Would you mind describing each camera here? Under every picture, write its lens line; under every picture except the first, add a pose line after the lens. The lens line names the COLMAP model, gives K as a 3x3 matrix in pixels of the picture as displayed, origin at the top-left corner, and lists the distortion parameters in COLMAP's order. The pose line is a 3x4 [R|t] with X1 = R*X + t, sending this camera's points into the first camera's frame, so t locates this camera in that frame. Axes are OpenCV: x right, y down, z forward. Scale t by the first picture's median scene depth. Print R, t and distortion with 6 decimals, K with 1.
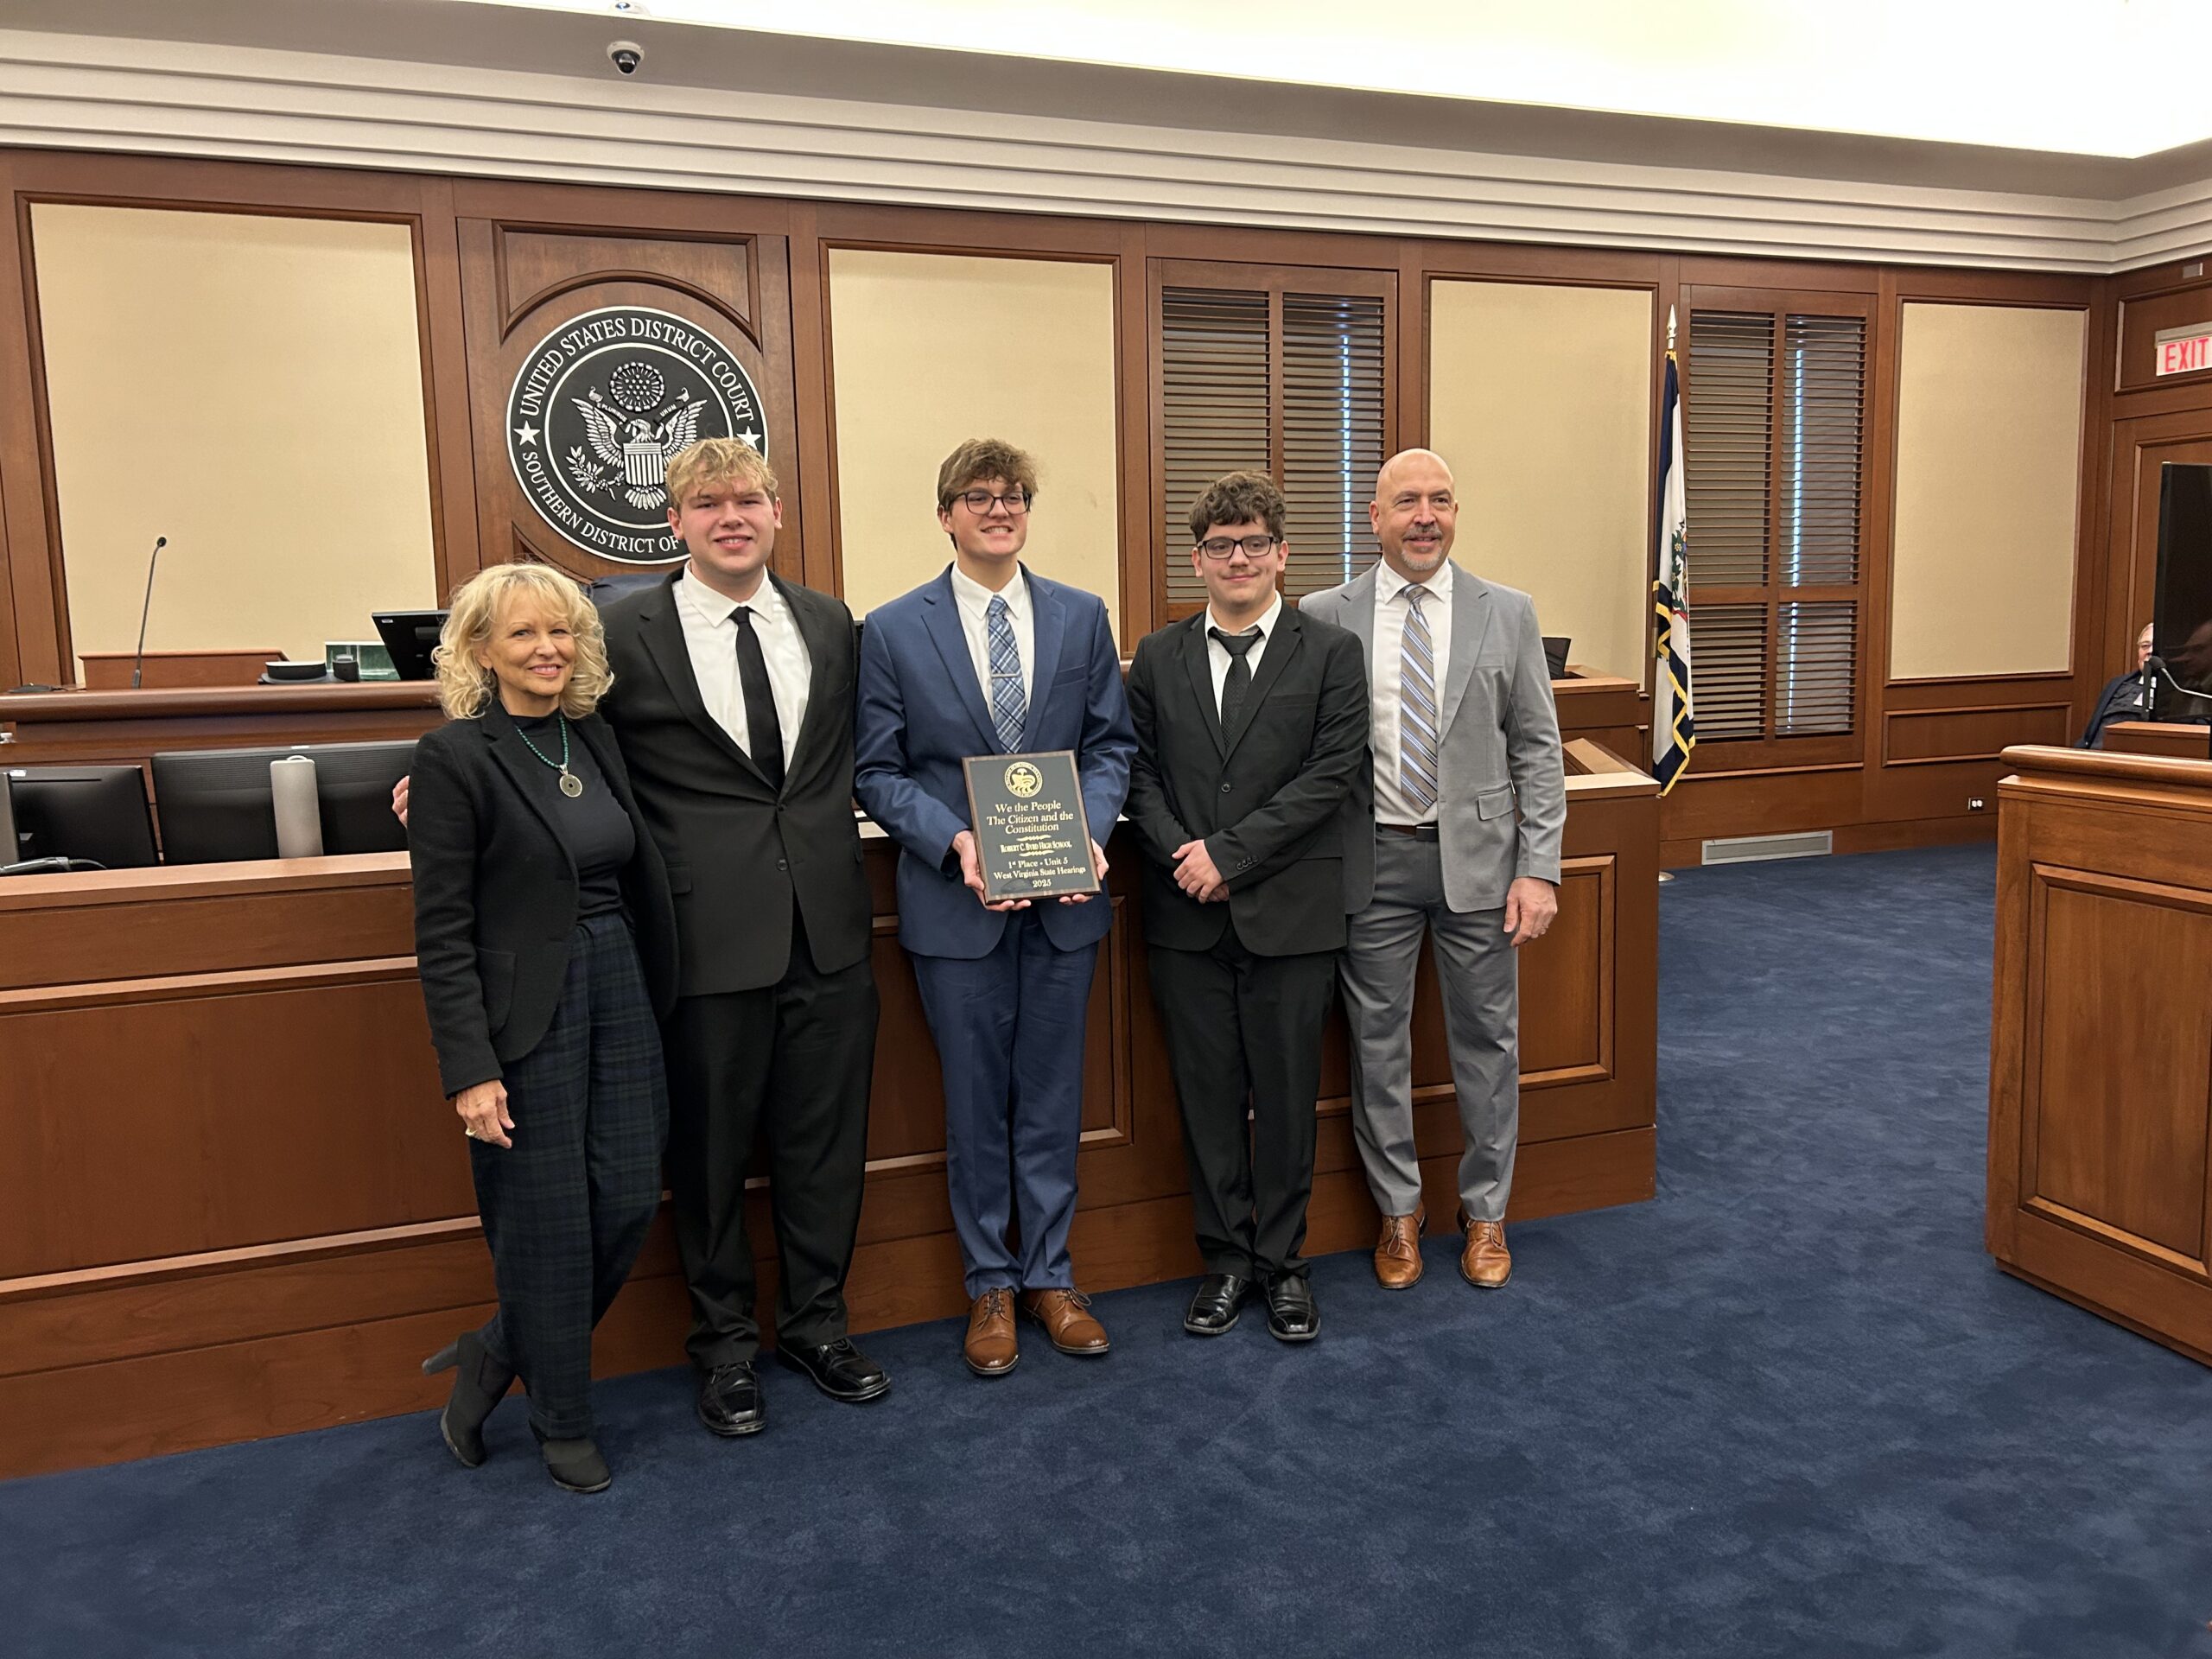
lens RADIAL K [[1687.5, 0, 1116.4], [0, 1687.5, 806.9], [0, 0, 1]] dist [0.013726, 0.007654]
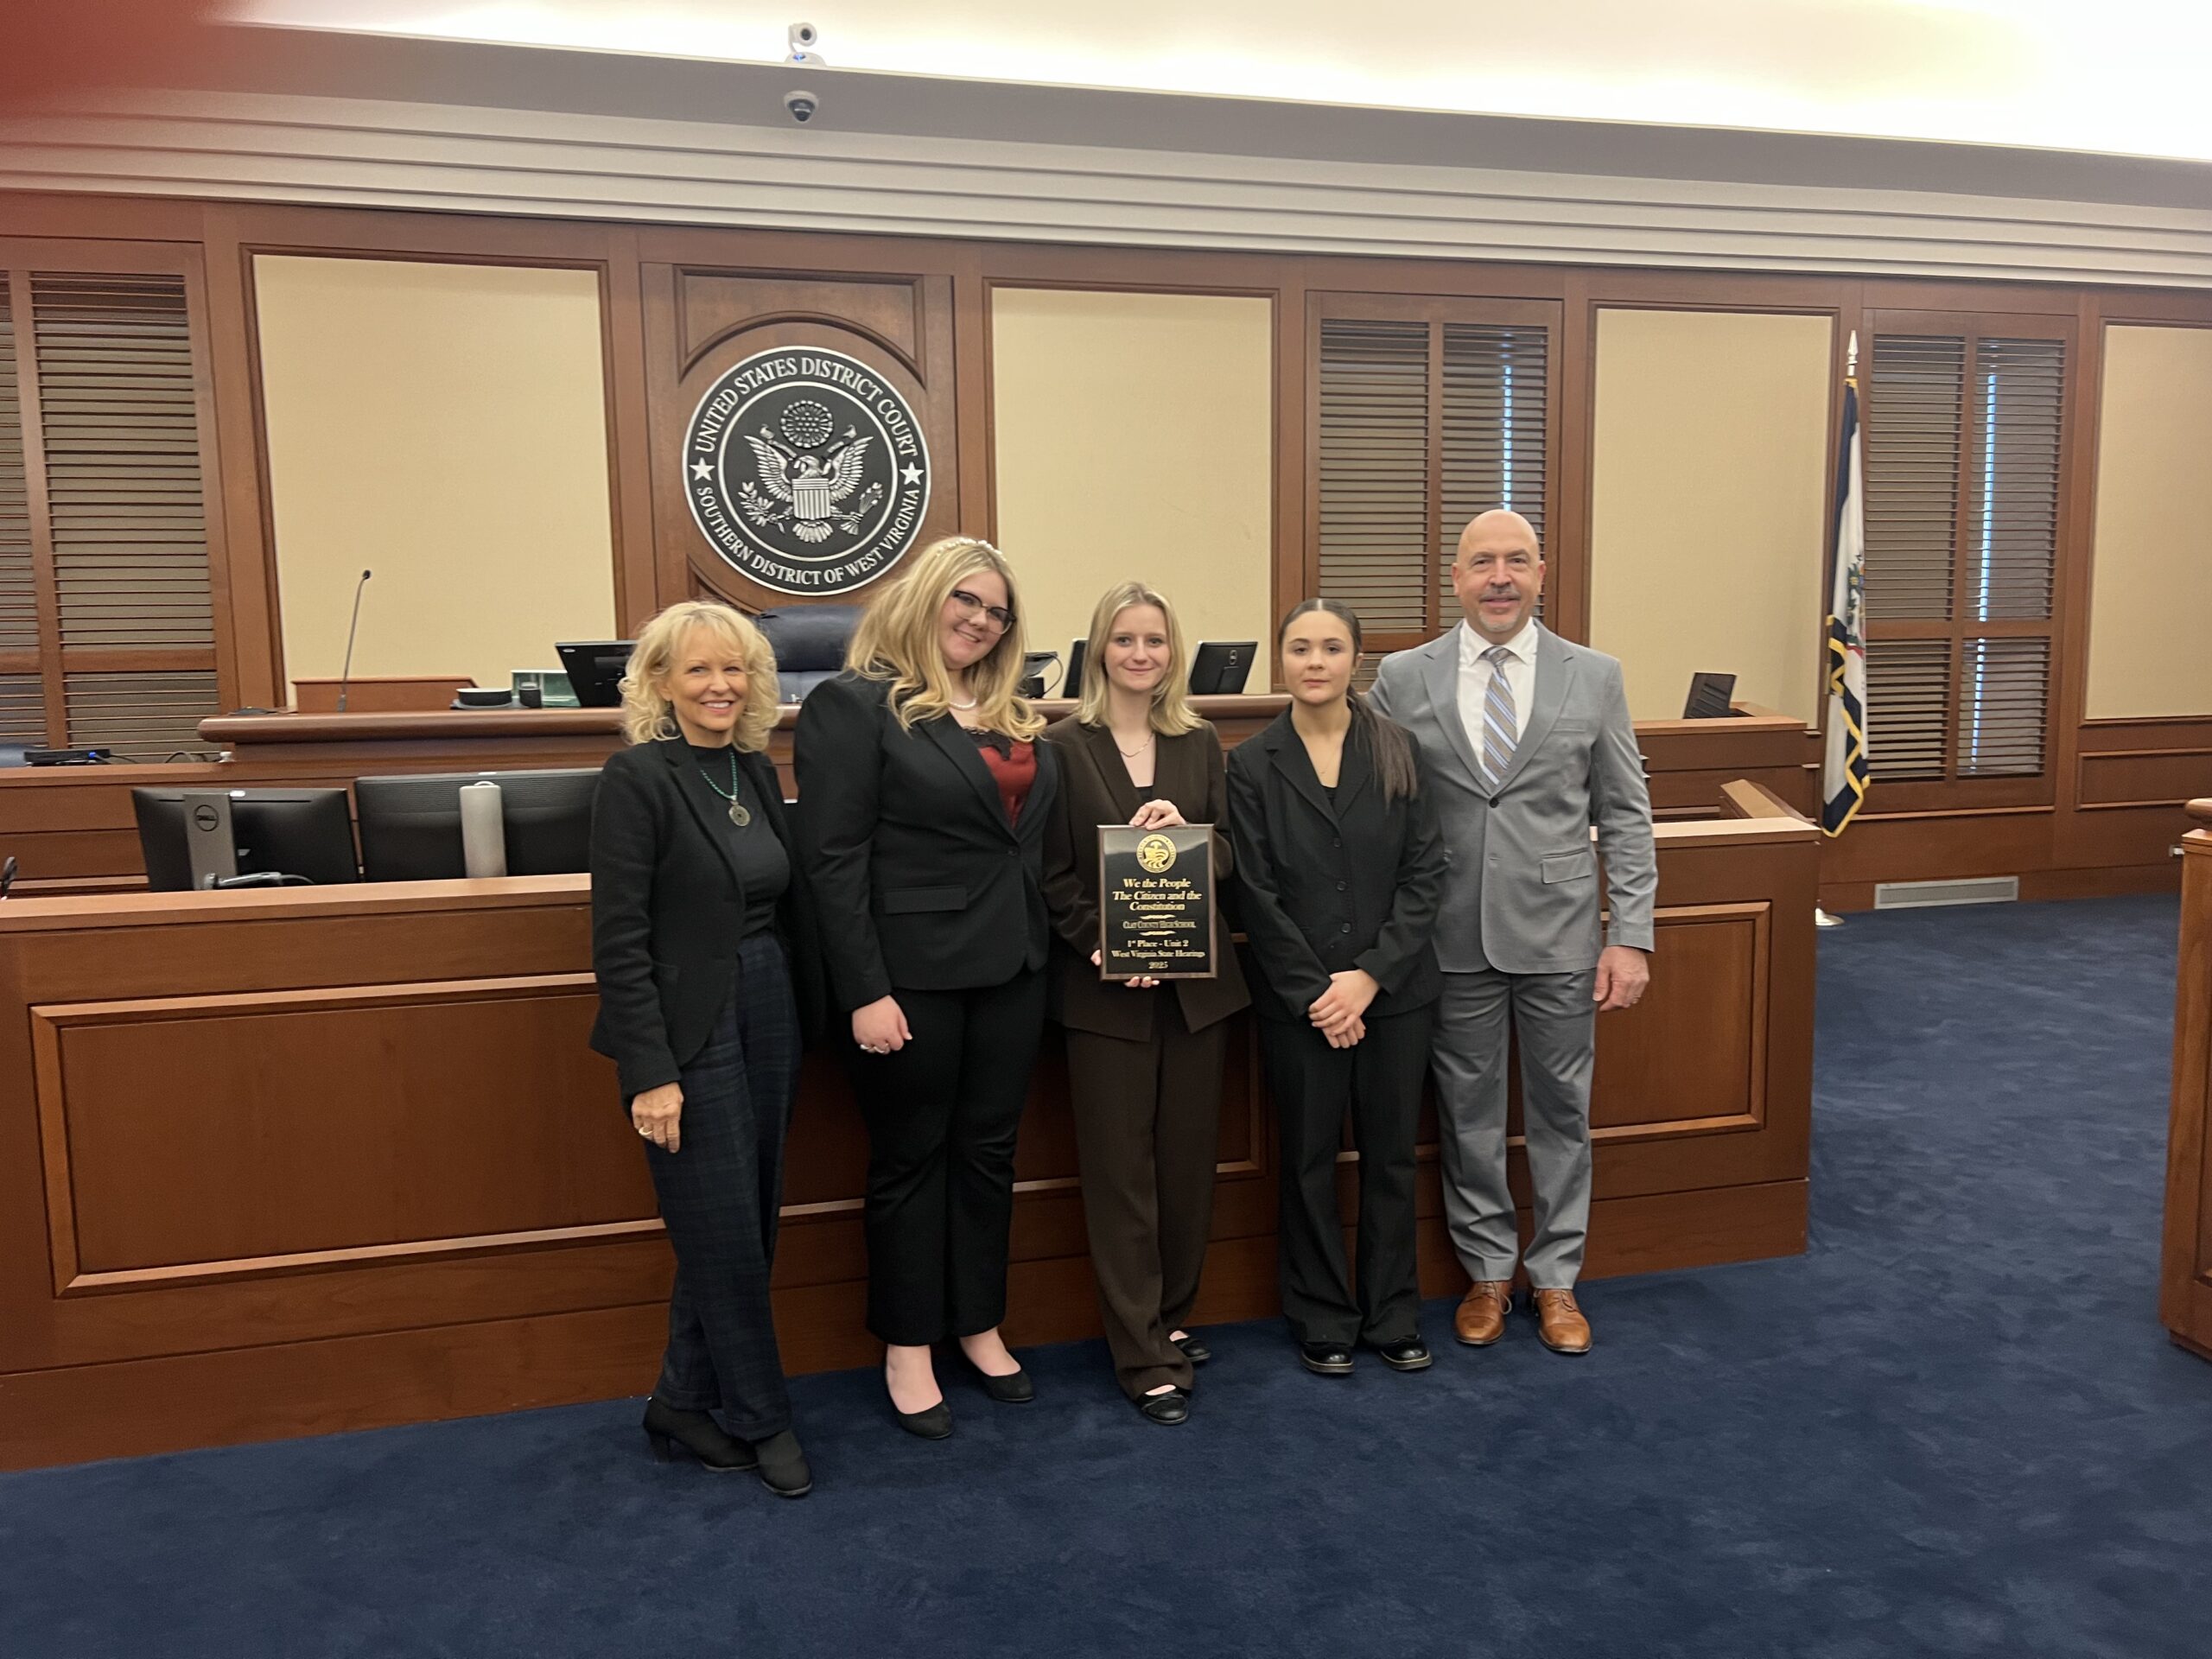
lens RADIAL K [[1682.3, 0, 1106.0], [0, 1682.3, 829.5], [0, 0, 1]] dist [0.060170, -0.068442]
pose [[0.995060, 0.018438, -0.097547, 0.004379], [-0.018604, 0.999827, -0.000792, -0.002964], [0.097516, 0.002603, 0.995231, -0.010512]]
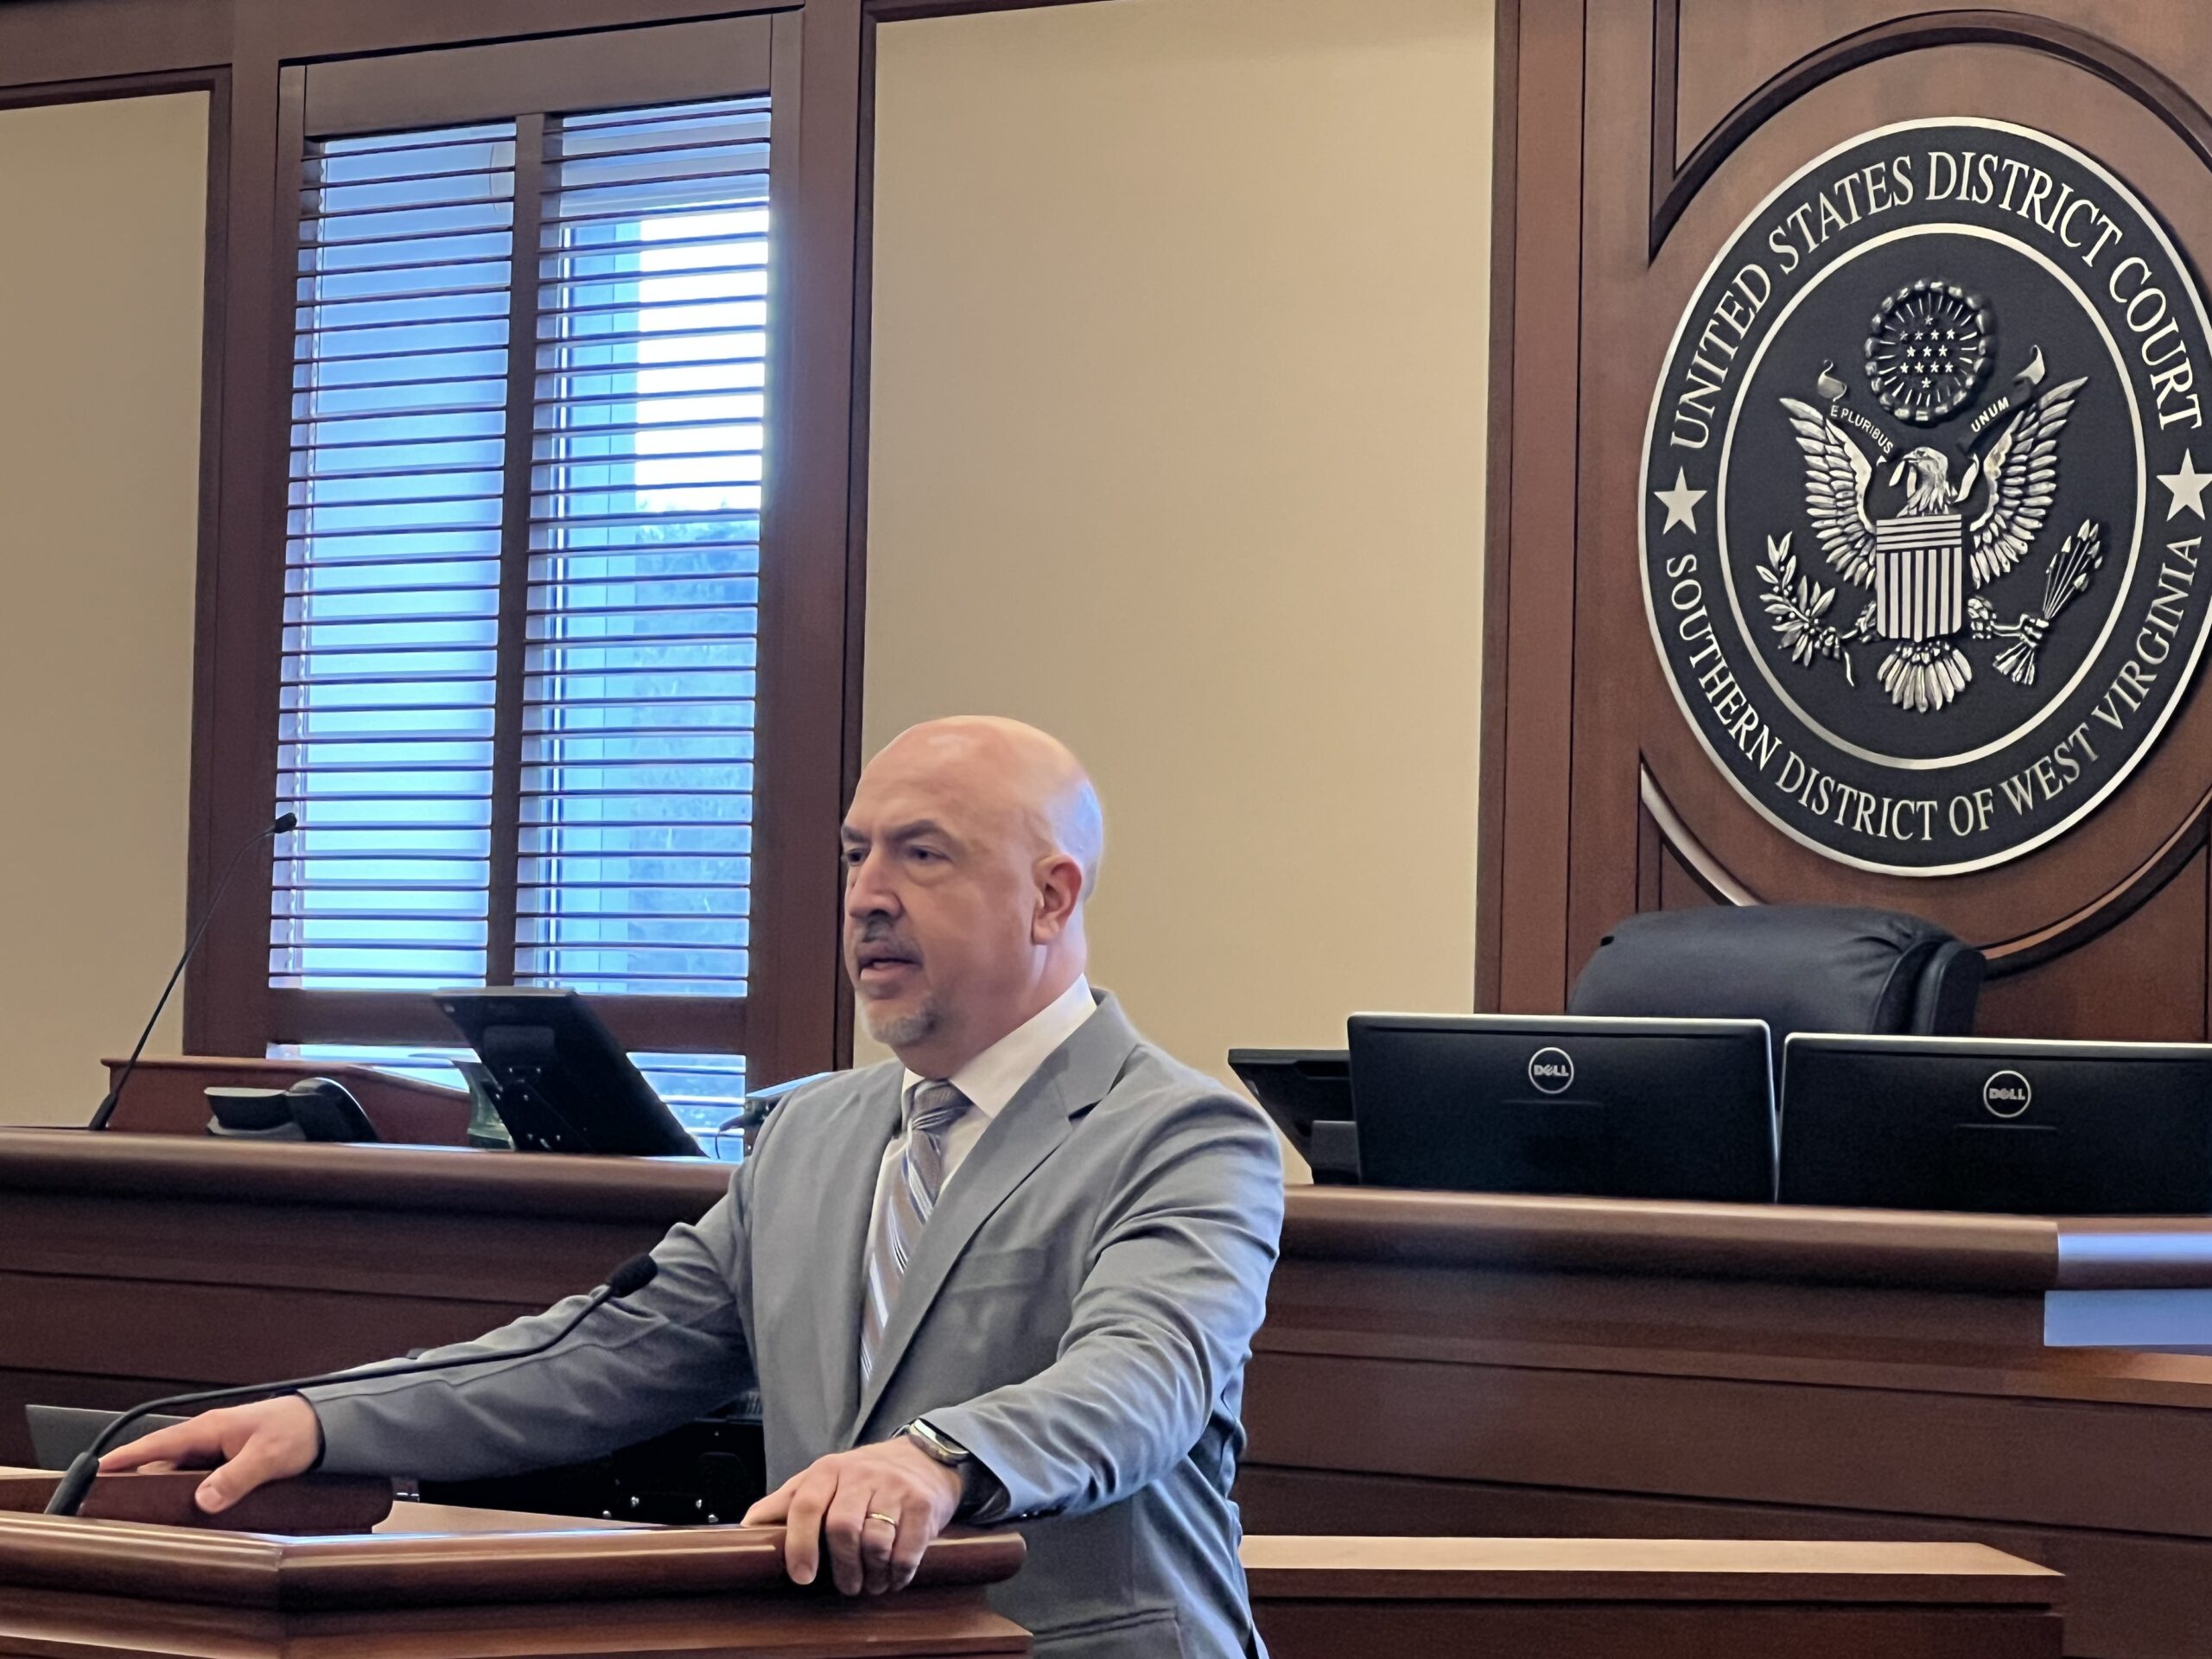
lens RADIAL K [[8143.3, 0, 1106.0], [0, 8143.3, 829.5], [0, 0, 1]] dist [-0.274768, 0.289655]
pose [[0.418496, 0.009267, -0.908171, 1.107117], [-0.132553, 0.989864, -0.050981, -0.052115], [0.898494, 0.141716, 0.415482, 0.204884]]
